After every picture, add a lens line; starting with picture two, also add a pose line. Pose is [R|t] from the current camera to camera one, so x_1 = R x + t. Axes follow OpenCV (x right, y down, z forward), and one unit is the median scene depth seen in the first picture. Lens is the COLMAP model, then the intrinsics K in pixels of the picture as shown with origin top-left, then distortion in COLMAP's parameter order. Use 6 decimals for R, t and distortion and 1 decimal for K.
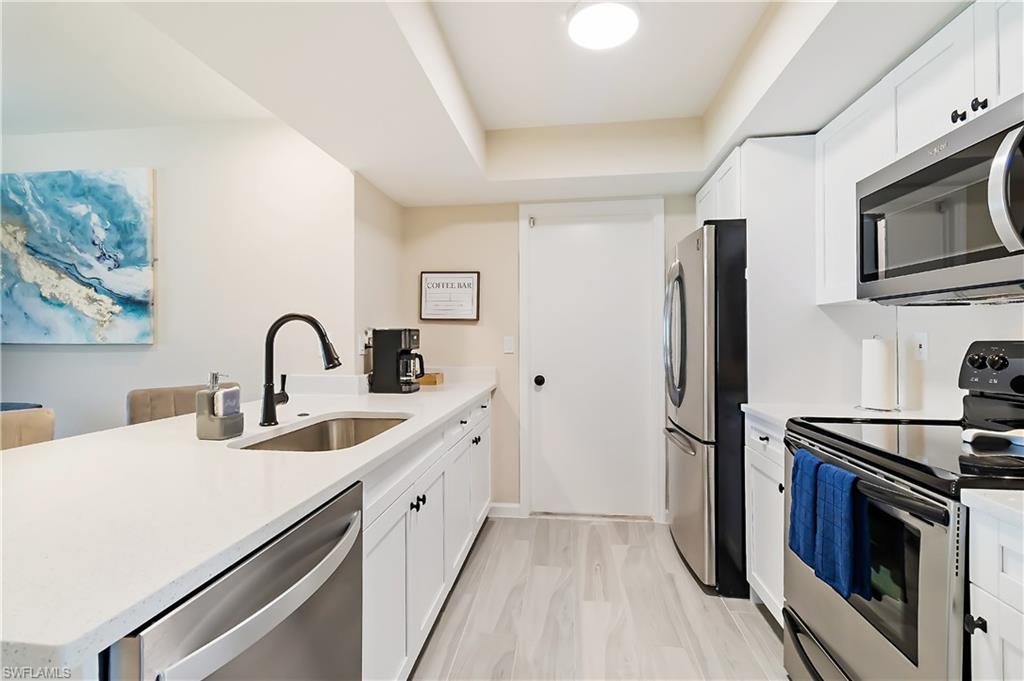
lens RADIAL K [[475.8, 0, 512.0], [0, 475.8, 340.5], [0, 0, 1]] dist [-0.001122, -0.000650]
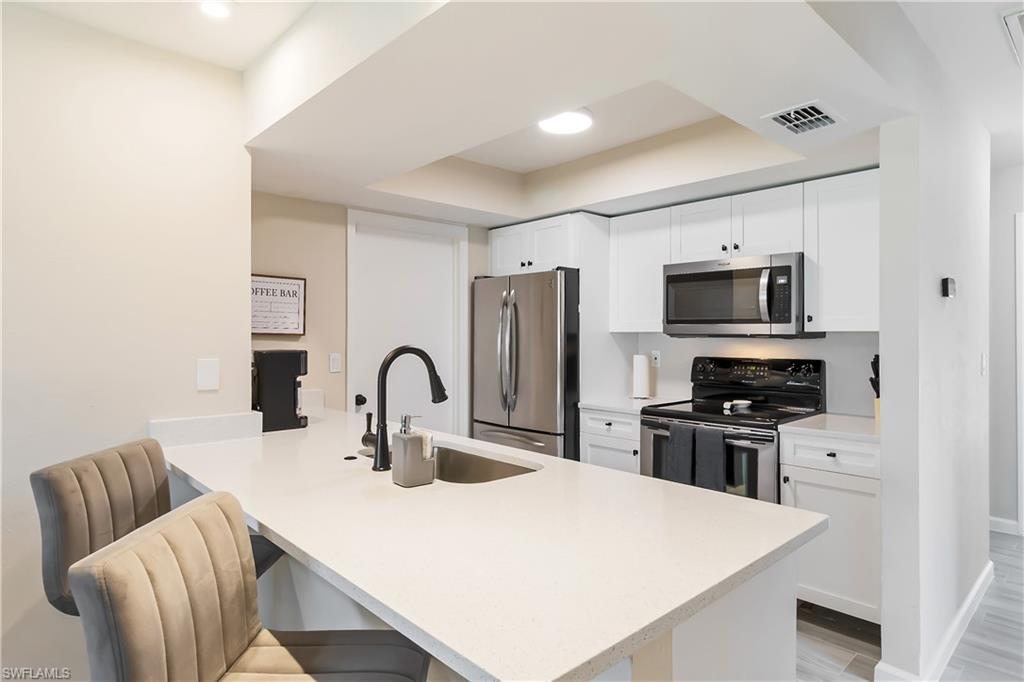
lens RADIAL K [[568.9, 0, 512.0], [0, 568.9, 341.0], [0, 0, 1]] dist [0.000829, 0.000055]
pose [[0.637381, -0.005255, 0.770531, -0.938515], [0.001128, 0.999982, 0.005887, -0.057687], [-0.770548, -0.002883, 0.637375, 0.096156]]
